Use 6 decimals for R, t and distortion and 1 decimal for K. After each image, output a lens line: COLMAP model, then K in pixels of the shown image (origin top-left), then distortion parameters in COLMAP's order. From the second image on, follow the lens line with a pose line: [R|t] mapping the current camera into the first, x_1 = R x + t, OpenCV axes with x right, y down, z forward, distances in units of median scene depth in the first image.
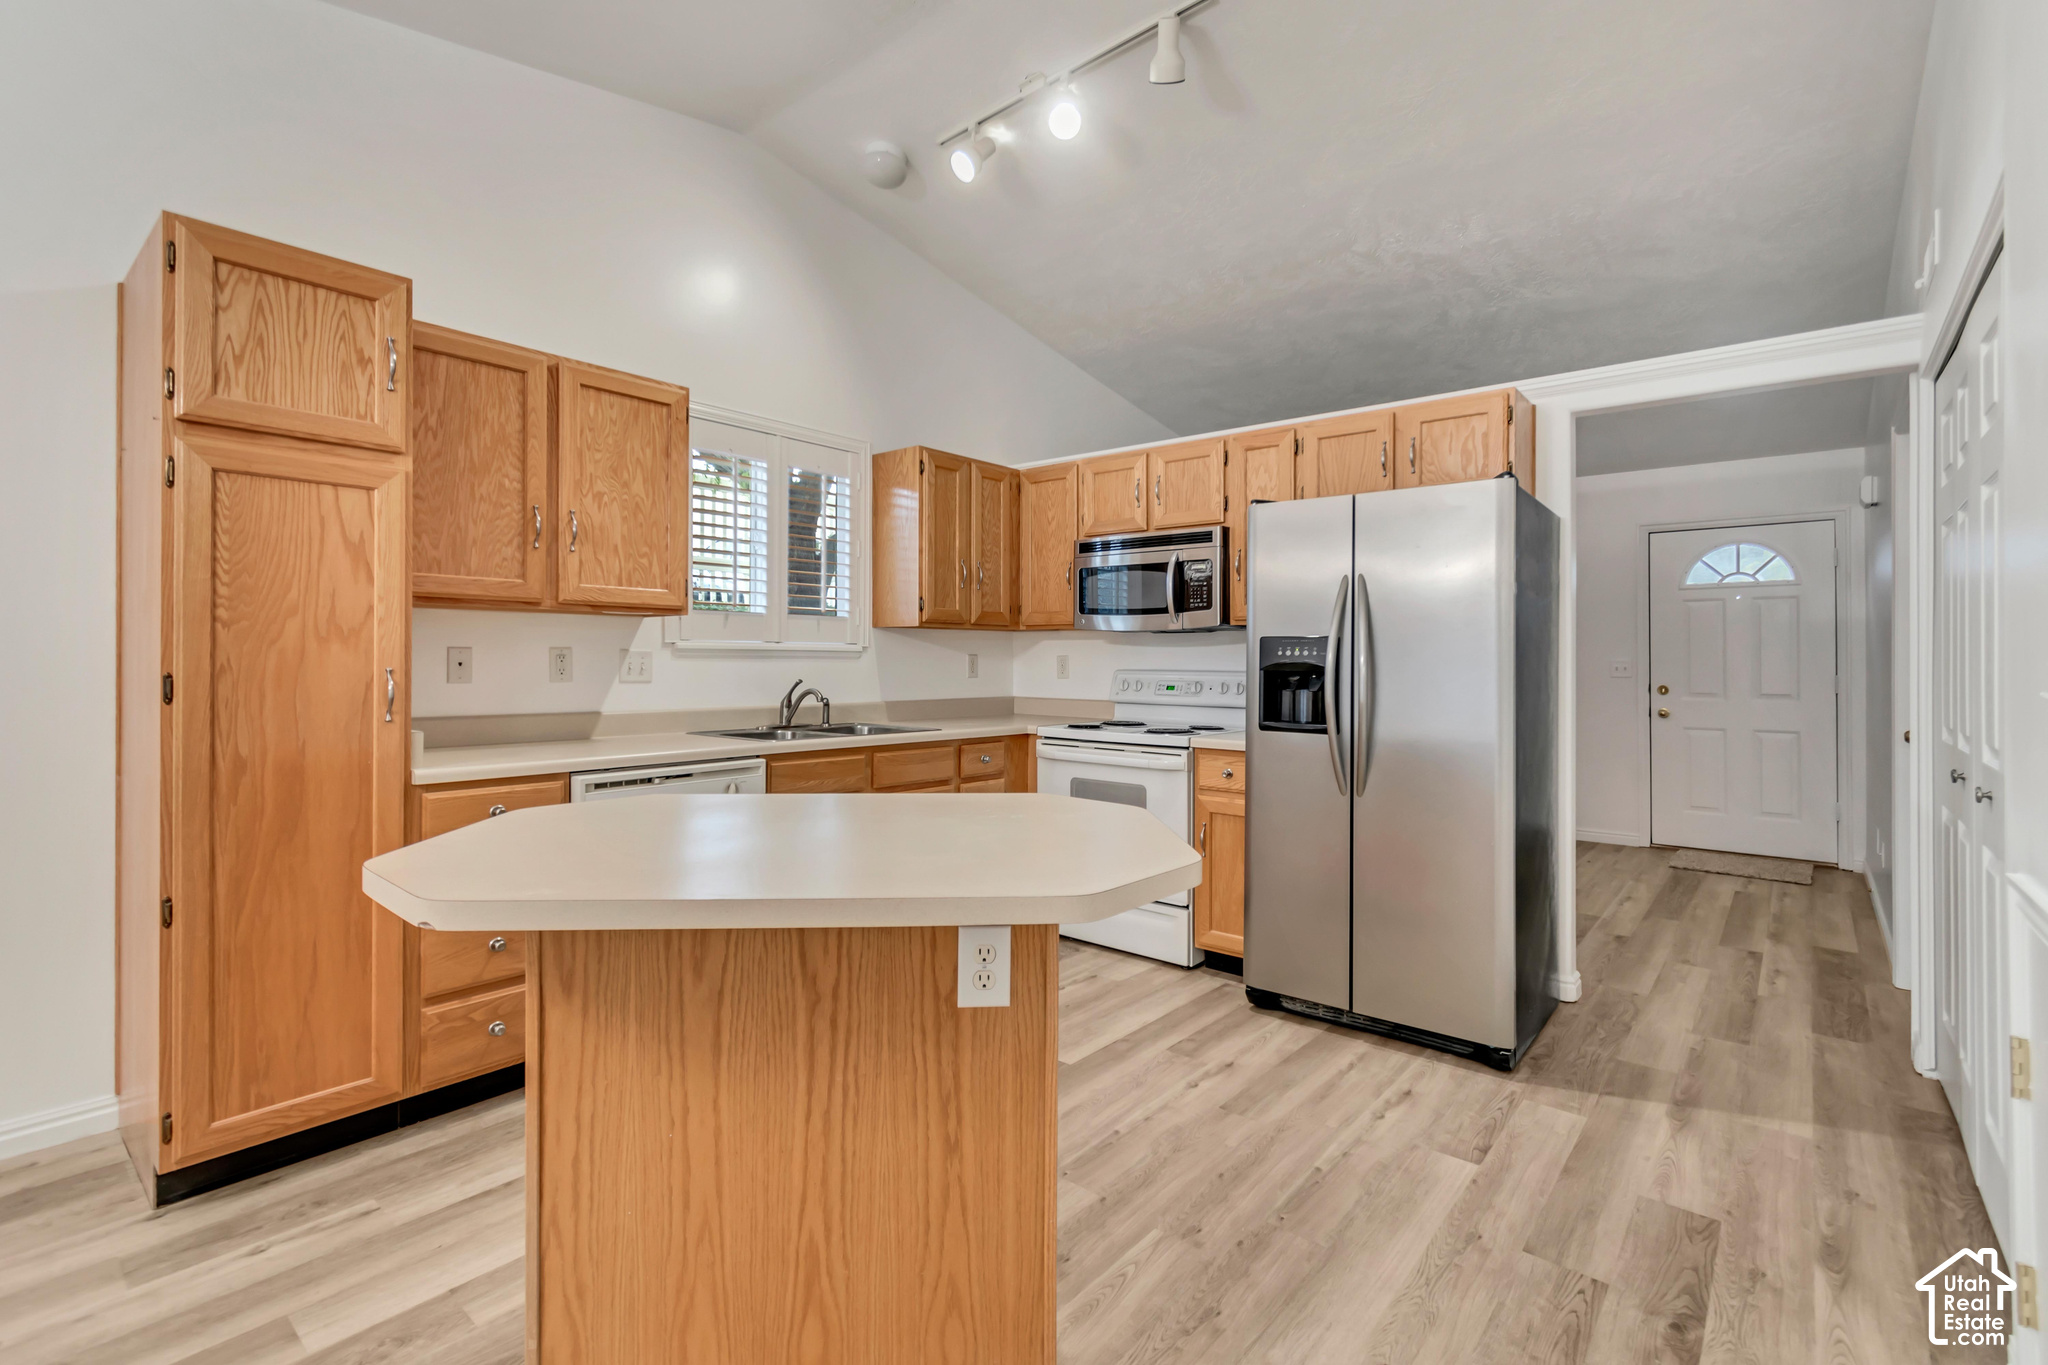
lens RADIAL K [[933.6, 0, 1035.7], [0, 933.6, 649.0], [0, 0, 1]] dist [0.002017, -0.002150]
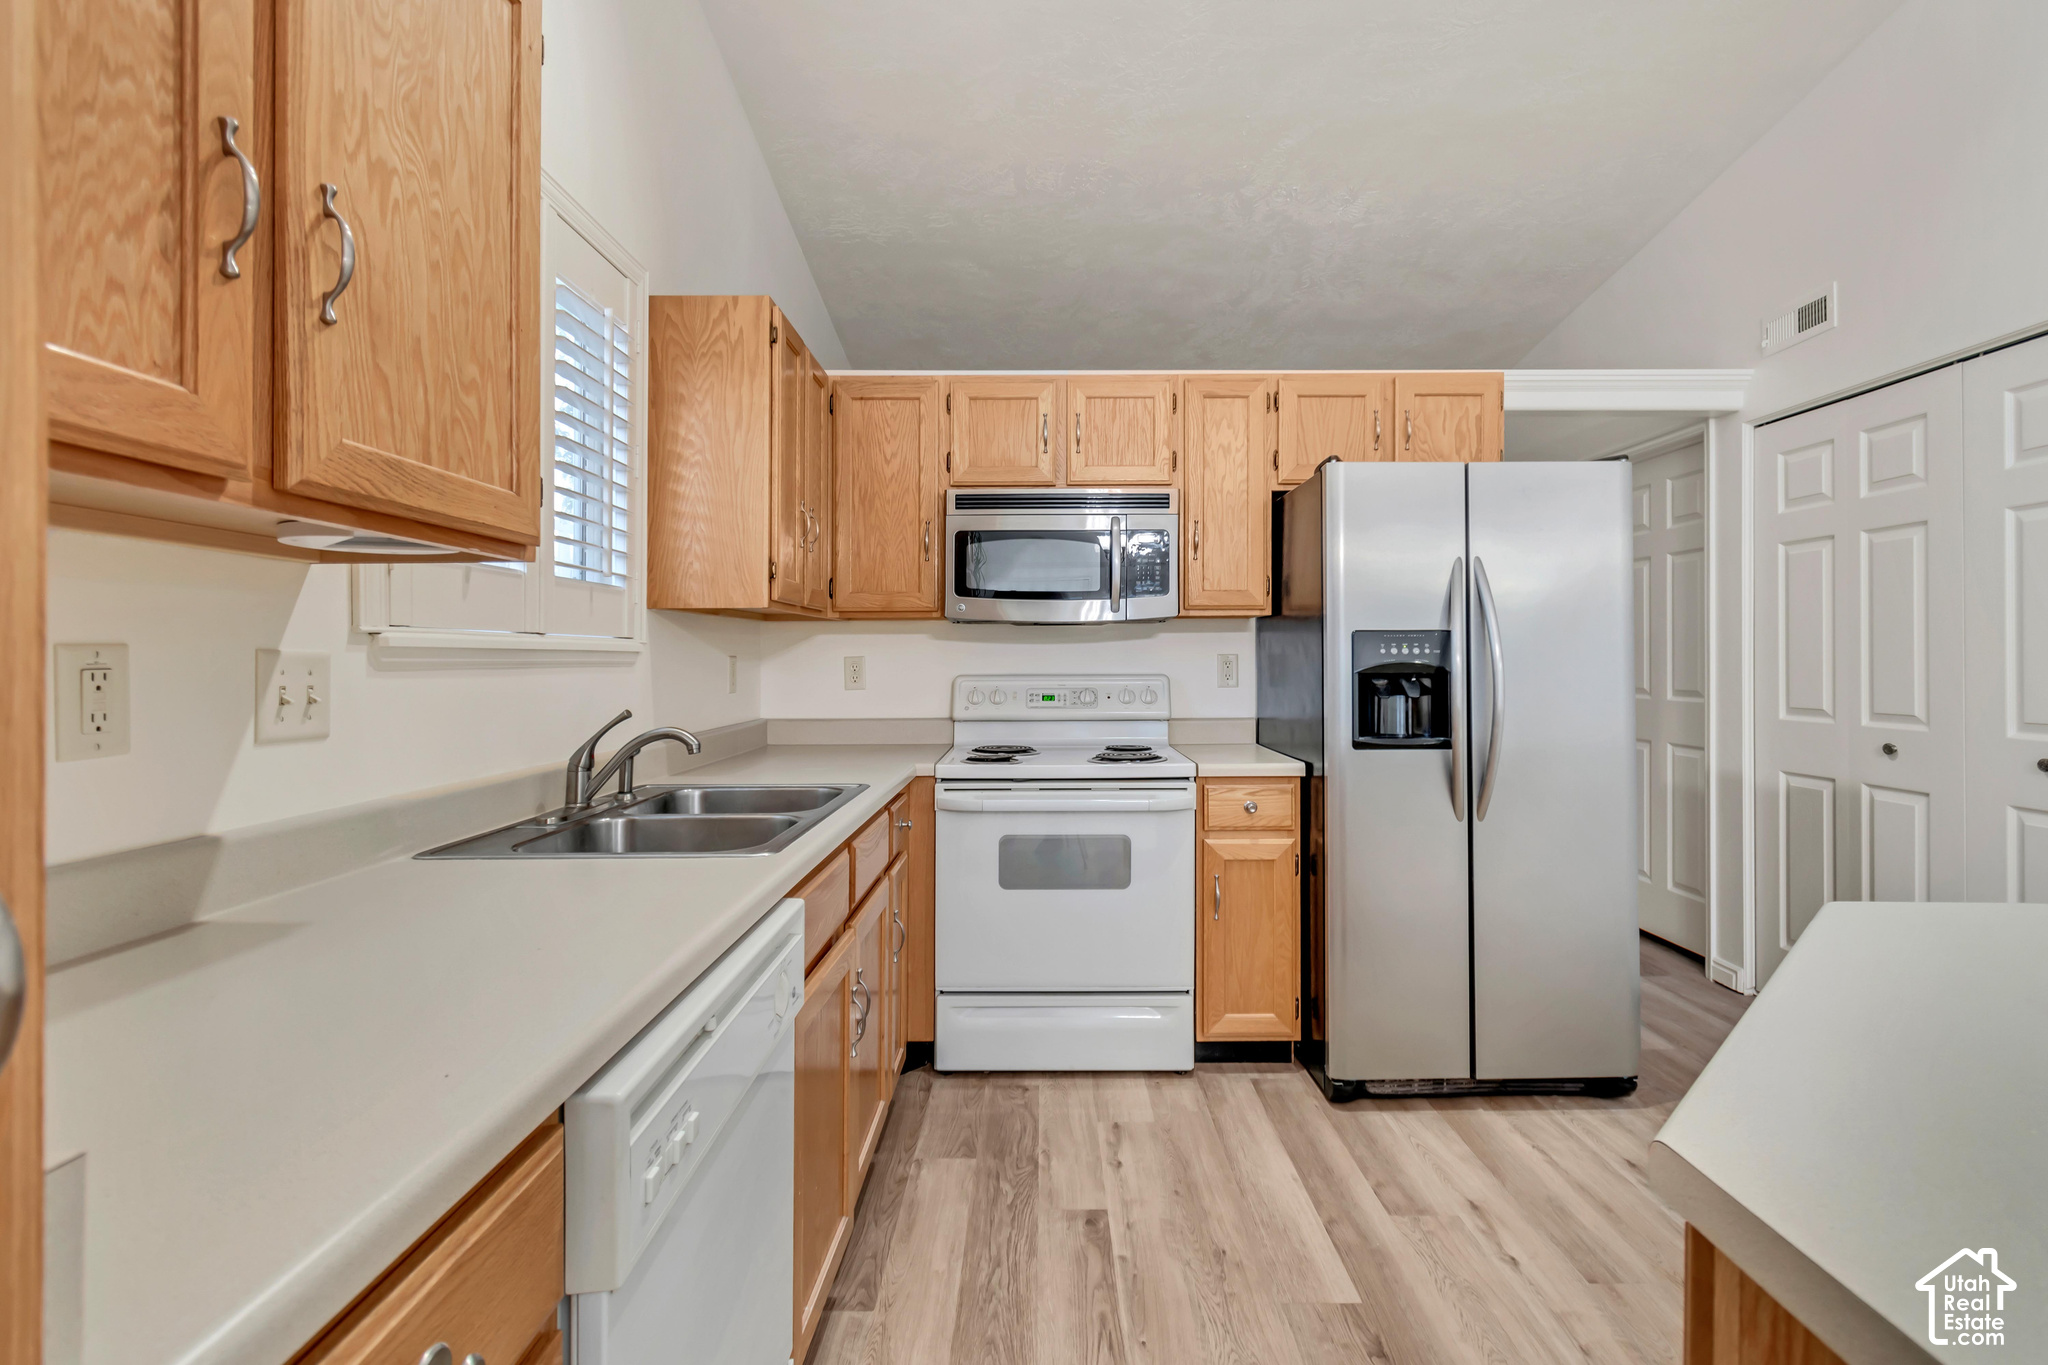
lens RADIAL K [[933.6, 0, 1038.2], [0, 933.6, 646.6], [0, 0, 1]] dist [0.002017, -0.002150]
pose [[0.768876, -0.001581, 0.639395, -0.468650], [0.001876, 0.999998, 0.000217, -0.000375], [-0.639395, 0.001033, 0.768878, 0.570339]]
